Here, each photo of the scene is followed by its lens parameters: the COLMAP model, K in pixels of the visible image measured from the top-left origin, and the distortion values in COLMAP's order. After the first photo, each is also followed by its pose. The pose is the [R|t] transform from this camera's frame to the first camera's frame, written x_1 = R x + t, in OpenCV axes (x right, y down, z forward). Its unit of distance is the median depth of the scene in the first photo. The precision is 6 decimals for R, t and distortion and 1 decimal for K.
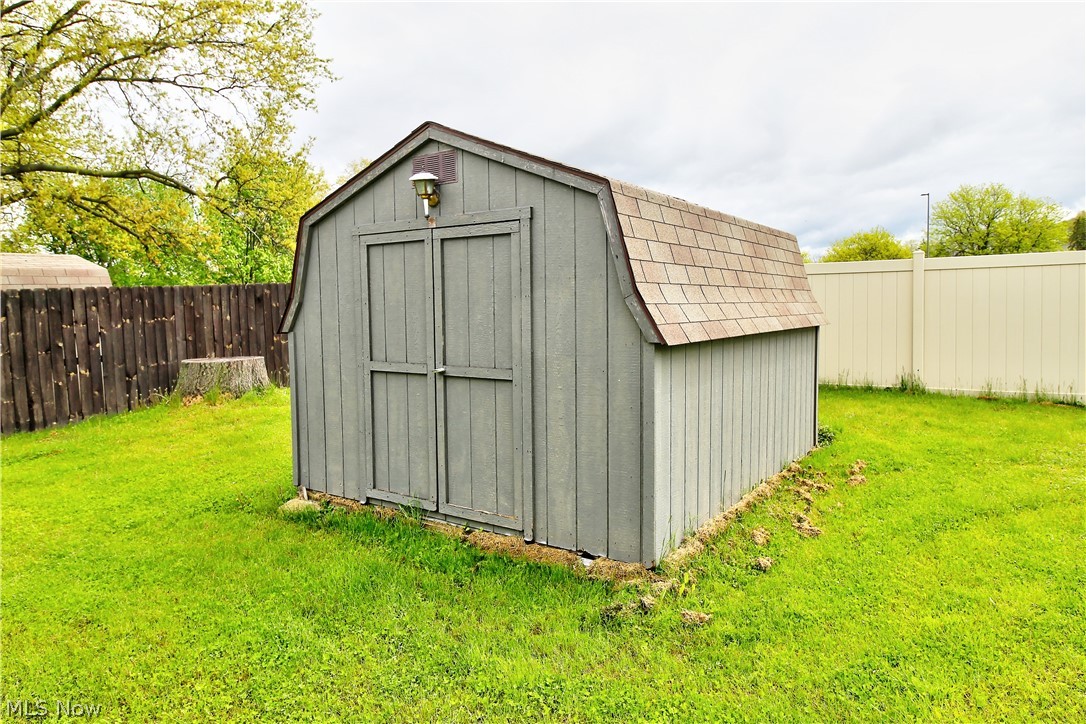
lens RADIAL K [[661.6, 0, 548.5], [0, 661.6, 359.2], [0, 0, 1]] dist [-0.004682, -0.004563]
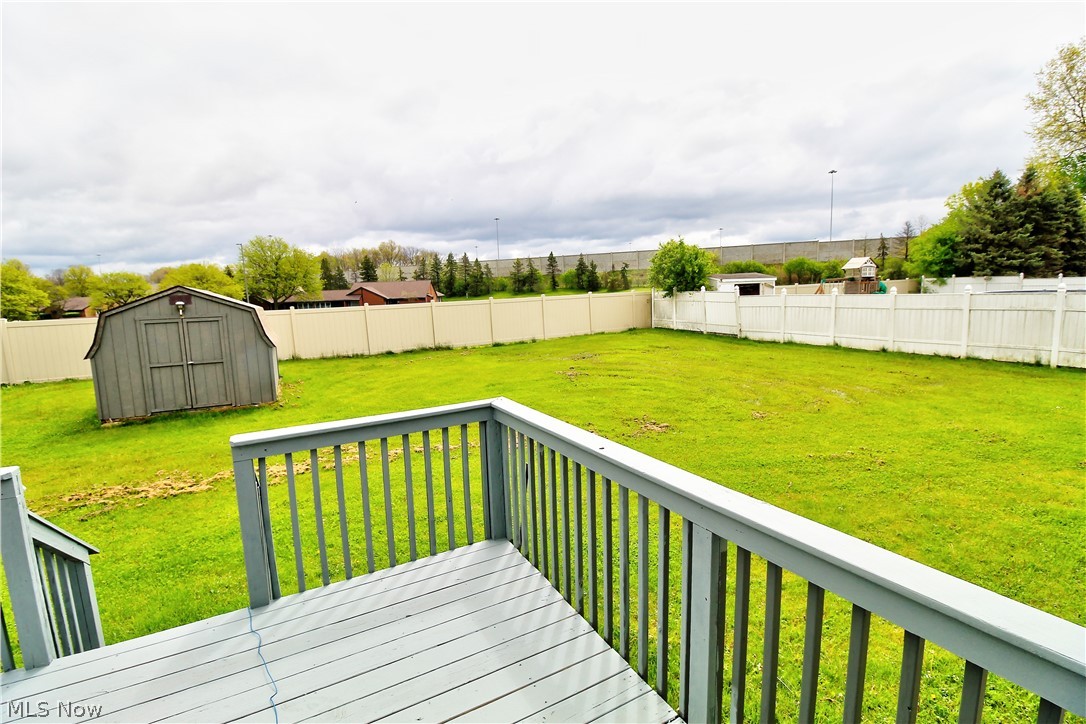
lens RADIAL K [[498.7, 0, 548.0], [0, 498.7, 364.2], [0, 0, 1]] dist [-0.012304, -0.004833]
pose [[0.461898, -0.121833, 0.878526, -1.458068], [0.099225, 0.991401, 0.085317, -0.007824], [-0.881365, 0.047764, 0.470015, -1.632518]]
